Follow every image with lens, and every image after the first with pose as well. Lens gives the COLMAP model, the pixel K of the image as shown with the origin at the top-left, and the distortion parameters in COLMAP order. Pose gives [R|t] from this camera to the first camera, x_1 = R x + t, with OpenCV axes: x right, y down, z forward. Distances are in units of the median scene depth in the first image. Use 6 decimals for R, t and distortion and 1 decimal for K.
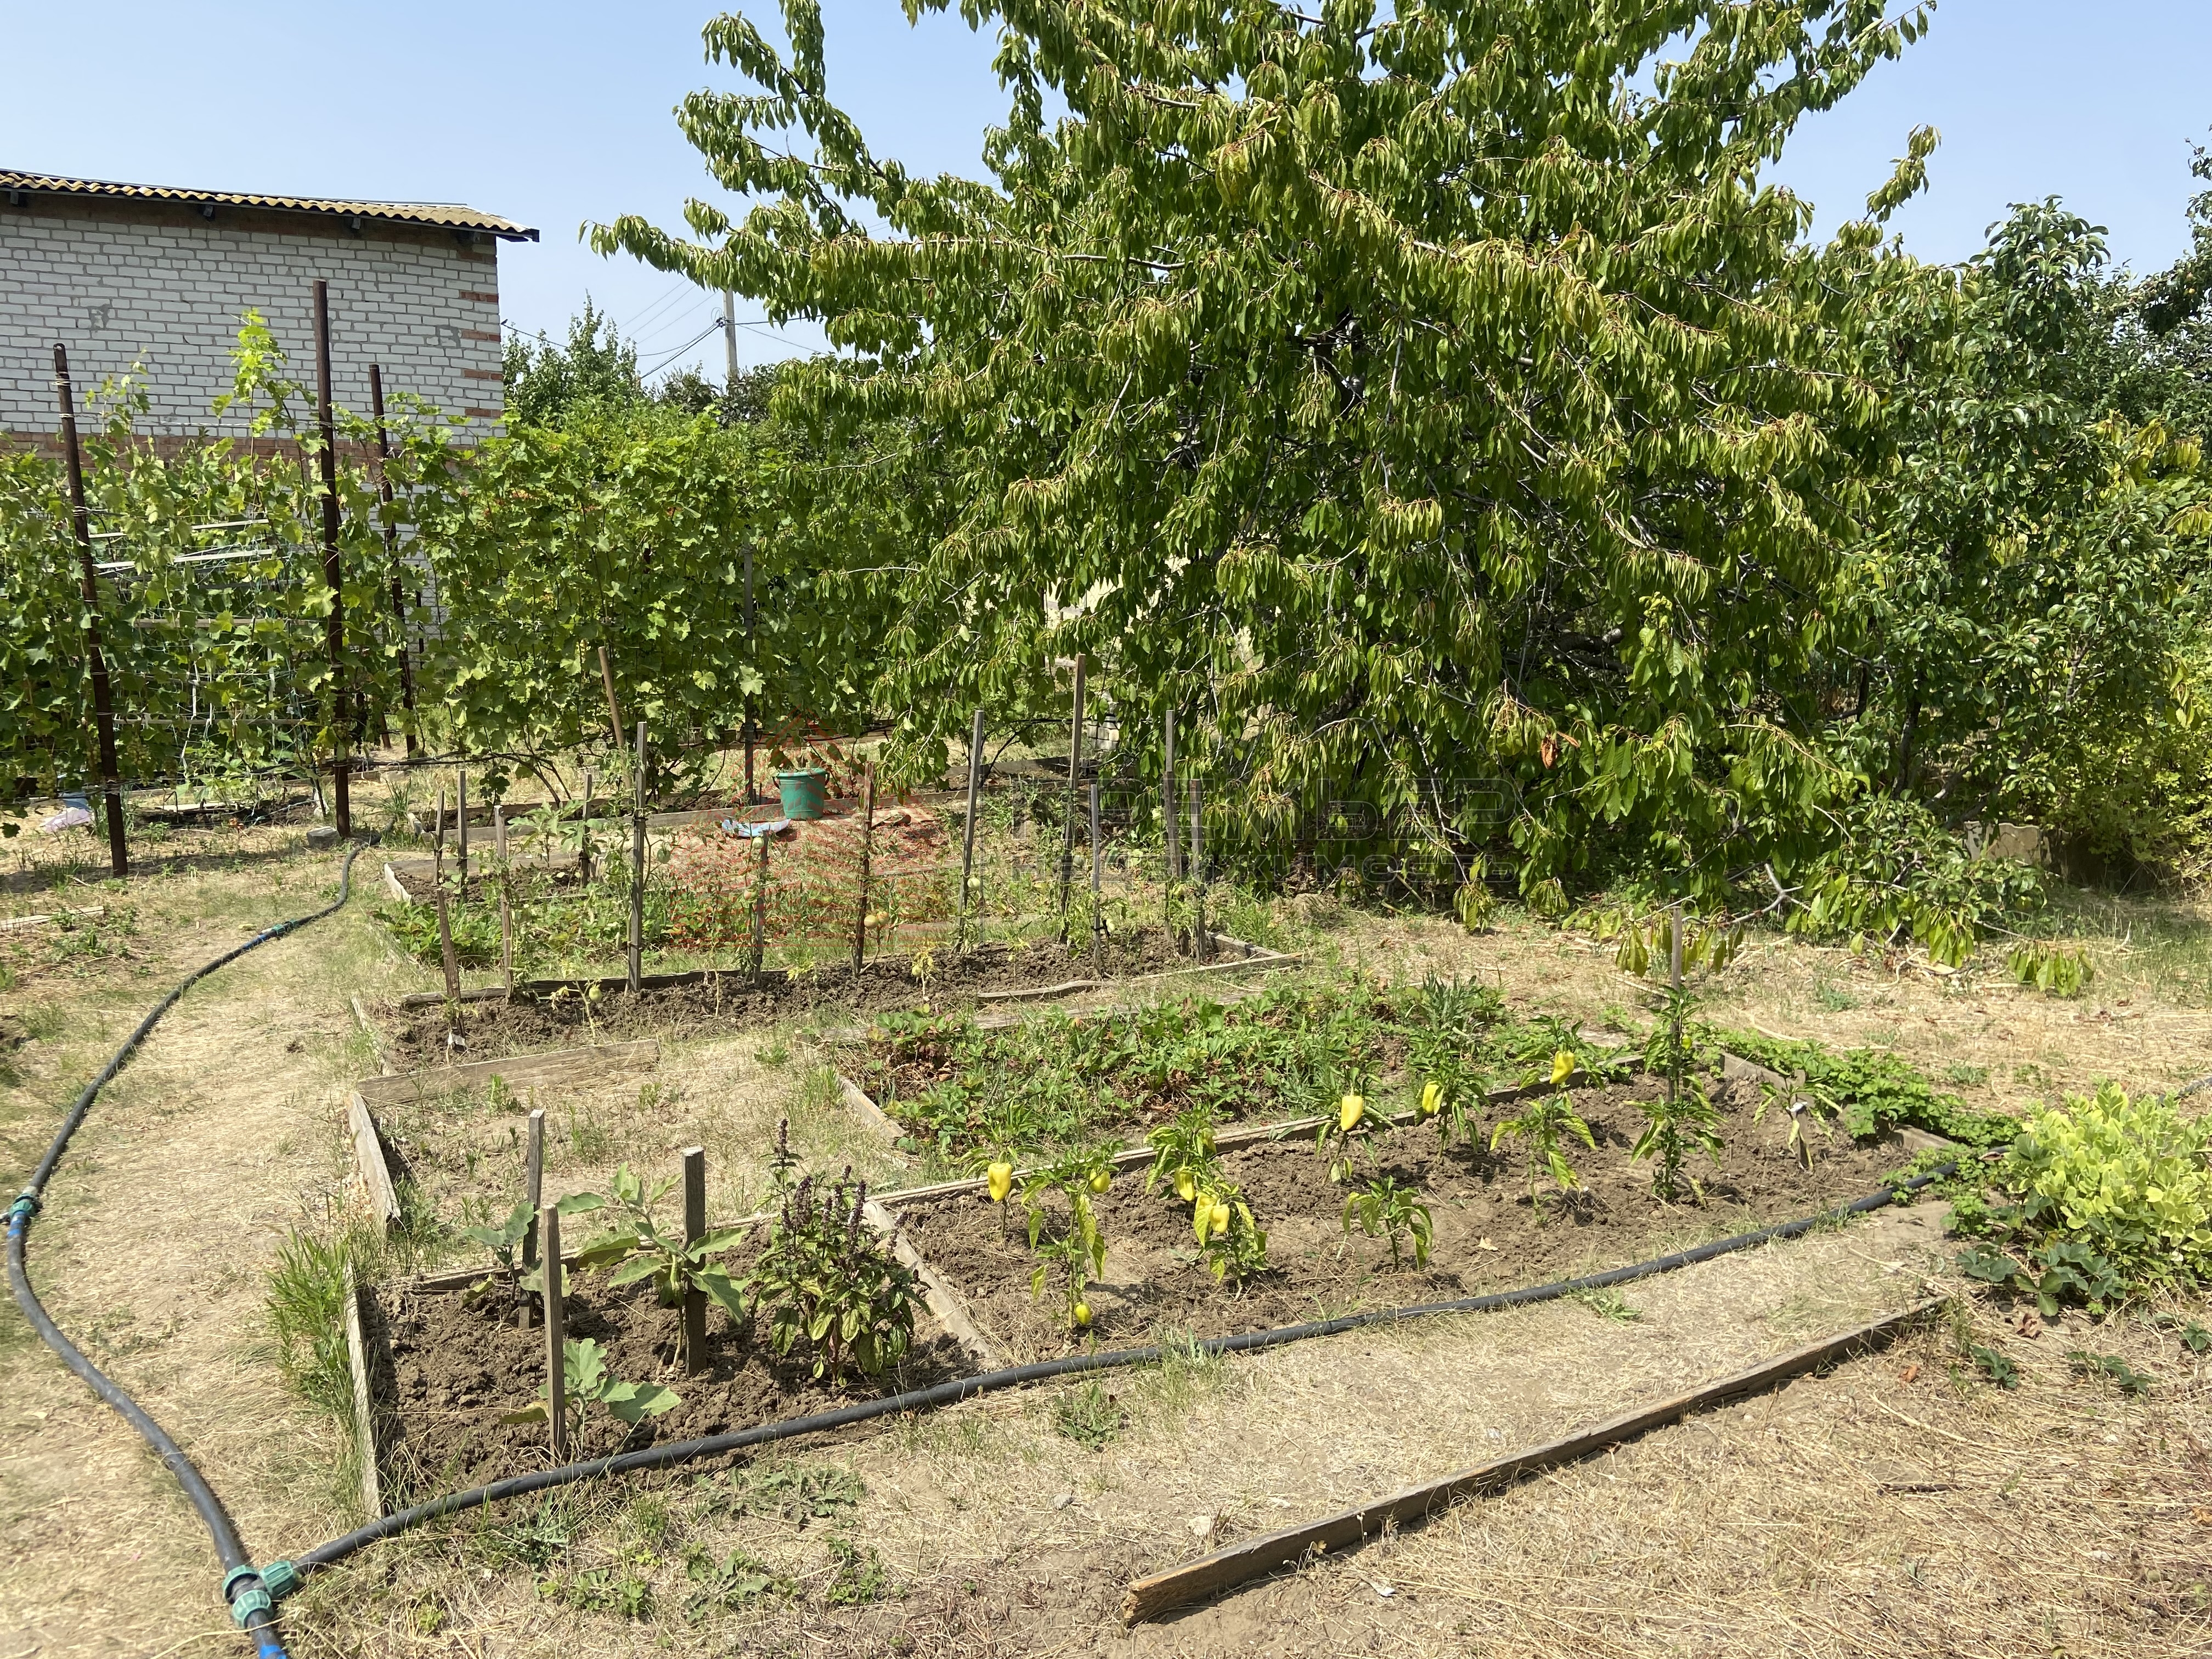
lens RADIAL K [[1669.1, 0, 1096.2], [0, 1669.1, 831.4], [0, 0, 1]] dist [0.171597, -0.230278]
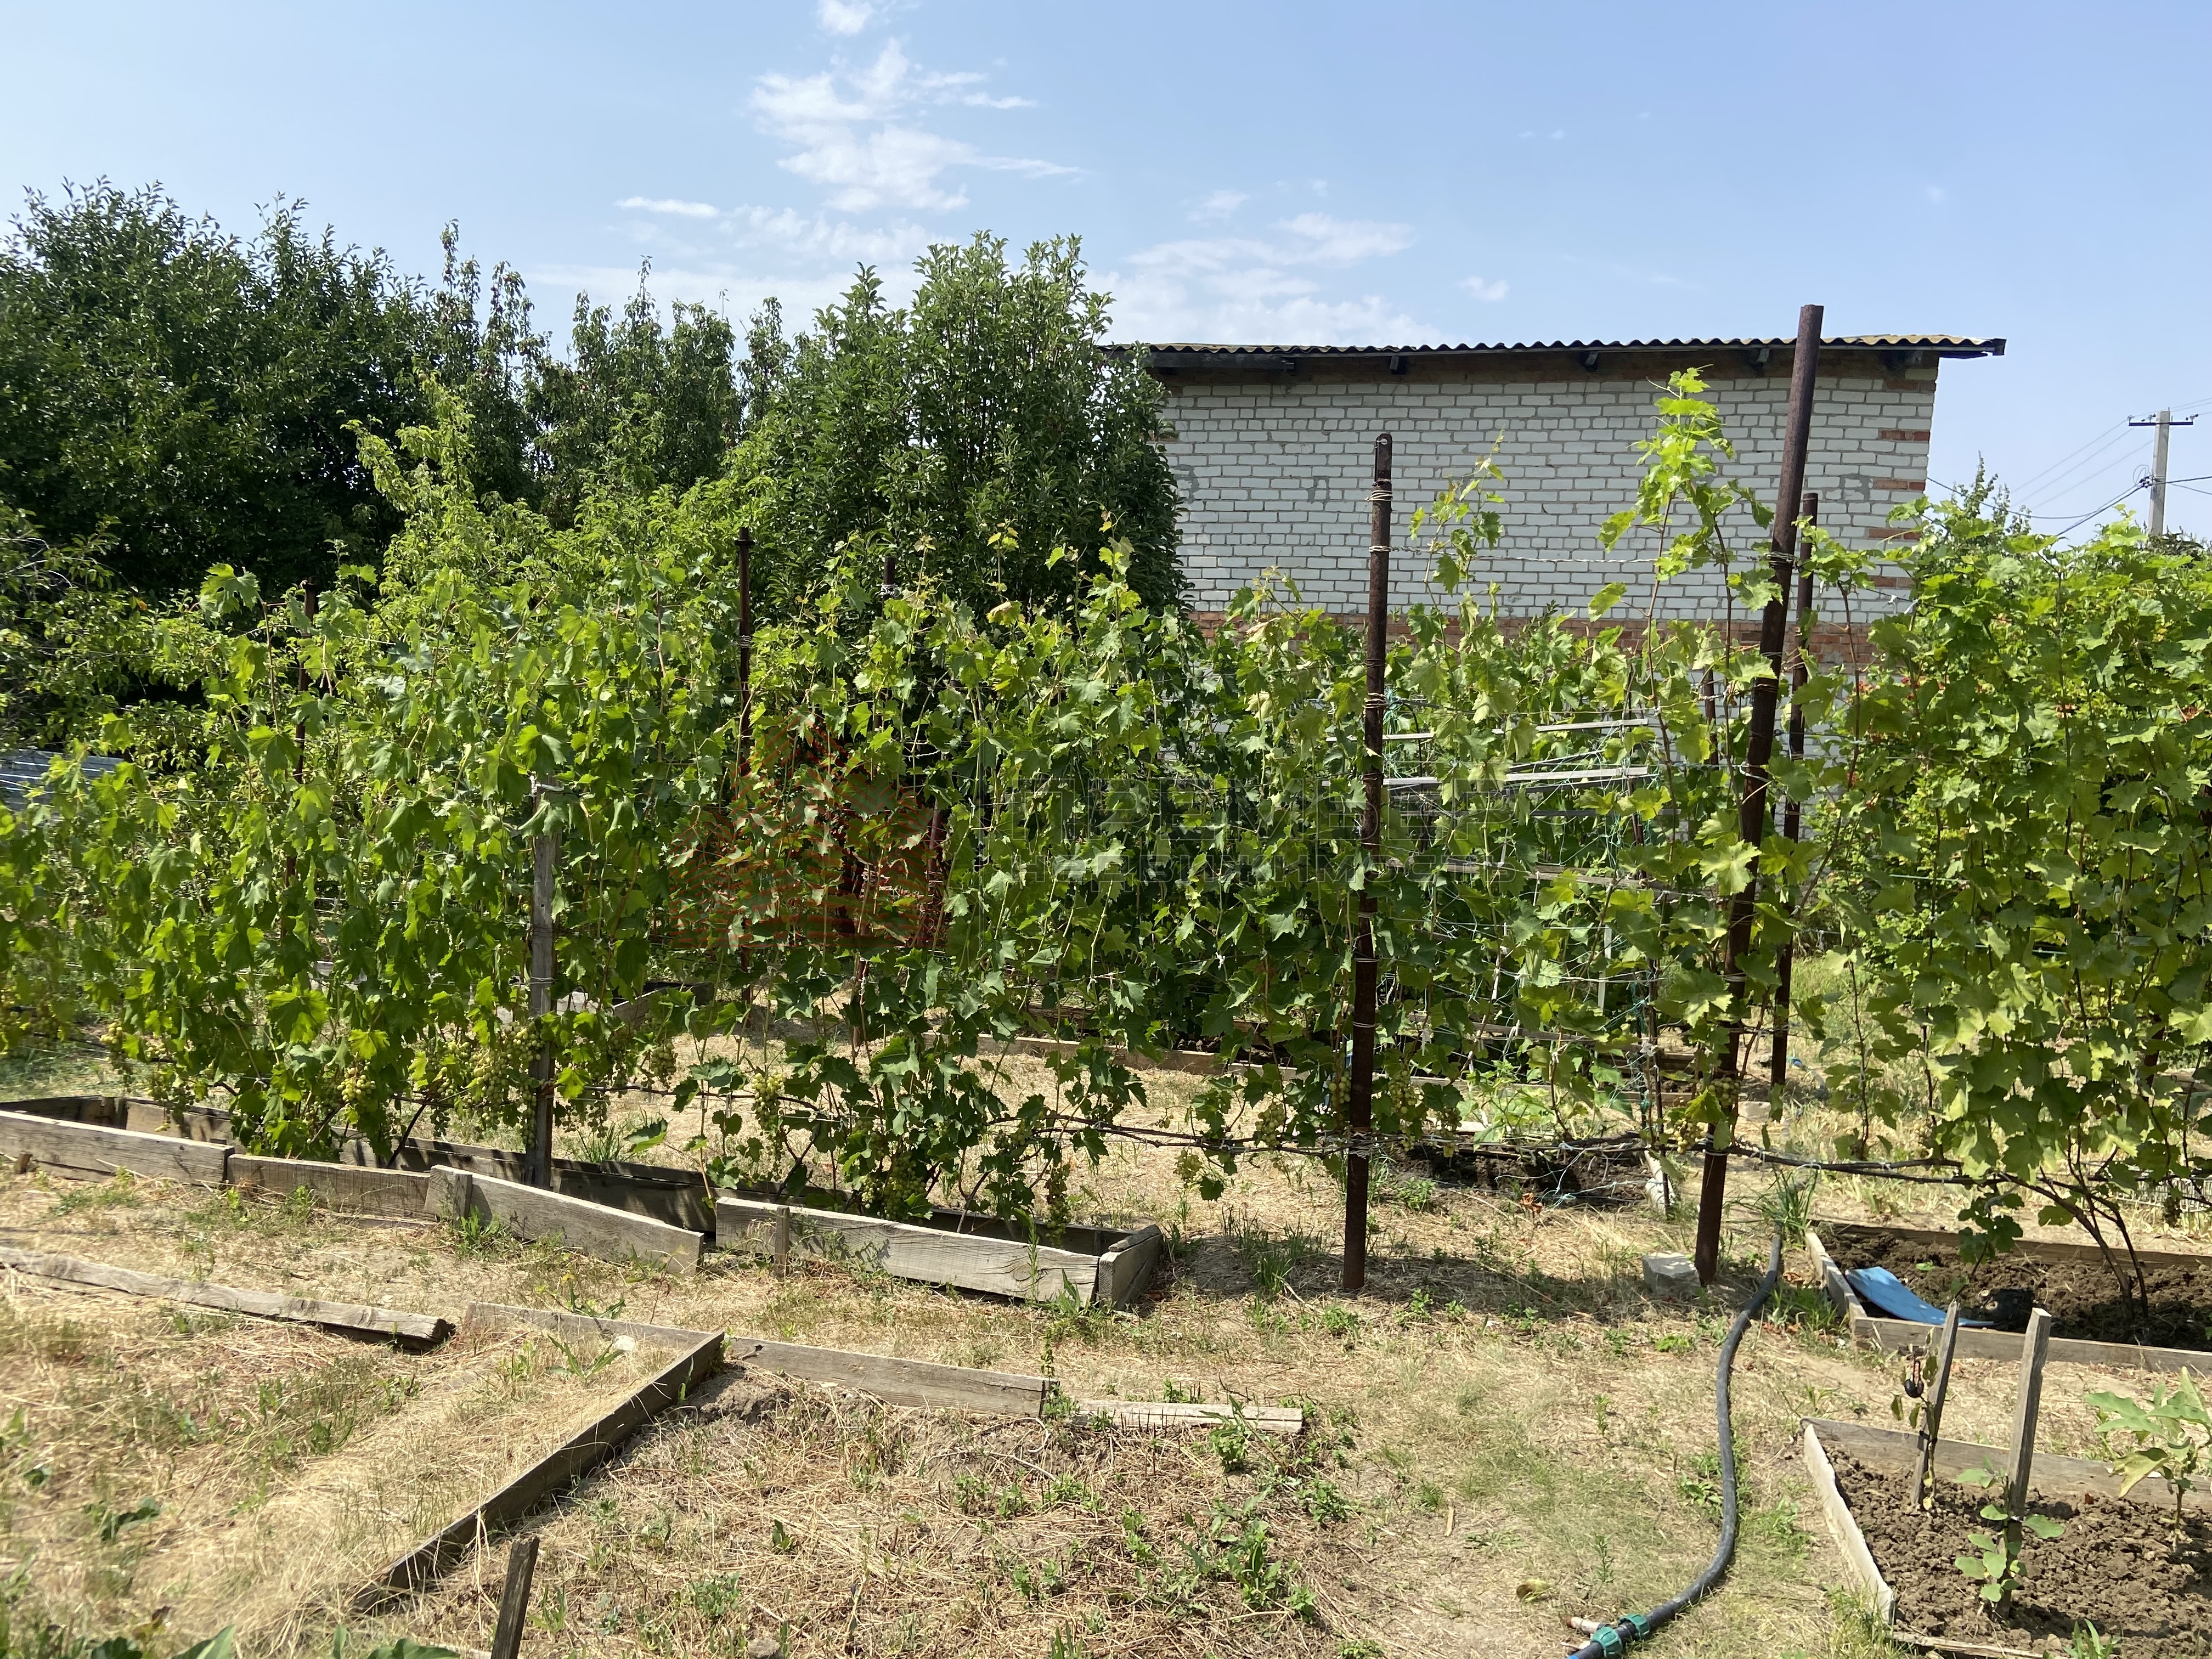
lens RADIAL K [[1669.1, 0, 1096.2], [0, 1669.1, 831.4], [0, 0, 1]] dist [0.171597, -0.230278]
pose [[0.753192, 0.079535, -0.652974, -0.238344], [-0.151080, 0.987043, -0.054042, -0.081748], [0.640216, 0.139355, 0.755450, 0.432871]]
